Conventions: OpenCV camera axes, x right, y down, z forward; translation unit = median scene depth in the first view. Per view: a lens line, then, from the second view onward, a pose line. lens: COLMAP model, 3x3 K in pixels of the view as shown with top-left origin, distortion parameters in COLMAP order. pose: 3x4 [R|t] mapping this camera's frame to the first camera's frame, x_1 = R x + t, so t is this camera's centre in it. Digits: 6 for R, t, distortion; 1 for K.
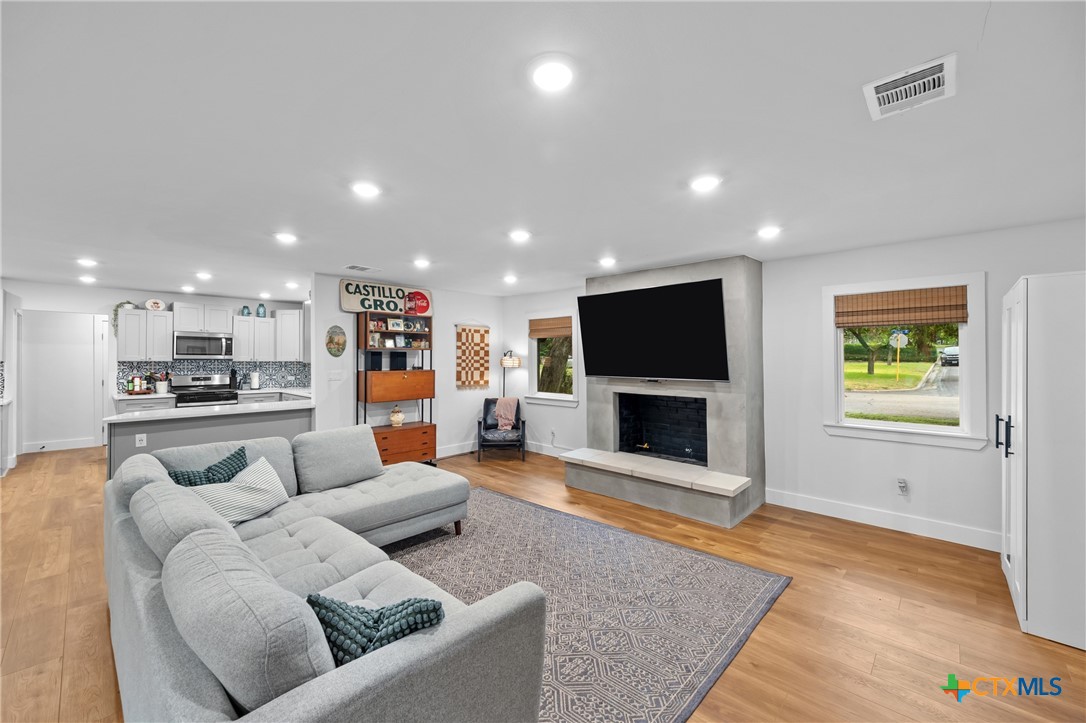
lens RADIAL K [[432.7, 0, 536.7], [0, 432.7, 357.5], [0, 0, 1]] dist [0.000856, 0.000365]
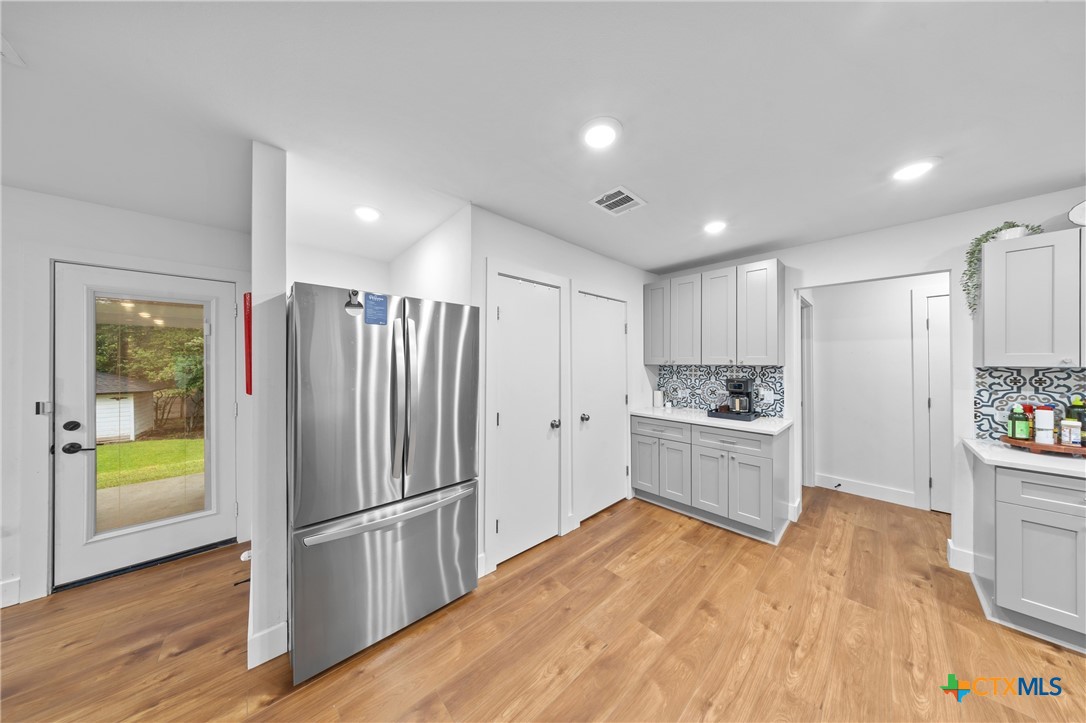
lens RADIAL K [[317.7, 0, 543.0], [0, 317.7, 361.5], [0, 0, 1]] dist [-0.011559, 0.002533]
pose [[-0.059765, -0.005320, -0.998198, -0.694749], [0.005485, 0.999969, -0.005658, 0.002733], [0.998197, -0.005814, -0.059734, 0.641864]]
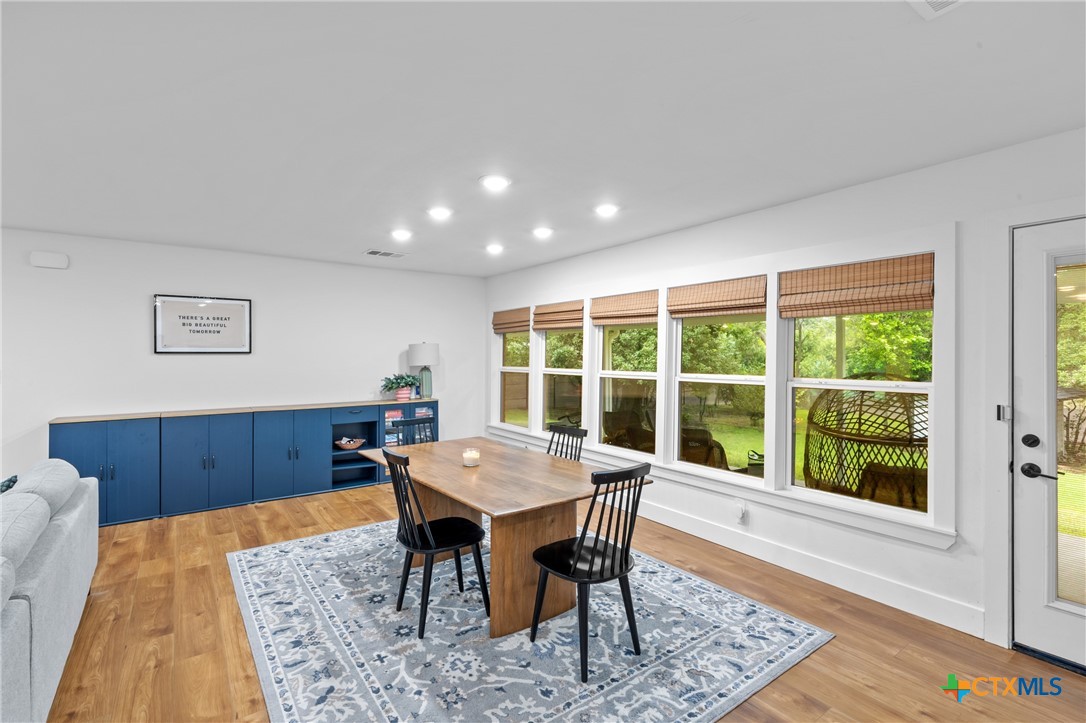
lens RADIAL K [[498.8, 0, 540.8], [0, 498.8, 356.6], [0, 0, 1]] dist [0.001337, 0.000640]
pose [[-0.983384, -0.005654, 0.181451, -0.682299], [-0.006544, 0.999969, -0.004308, 0.003168], [-0.181421, -0.005423, -0.983391, 0.585324]]
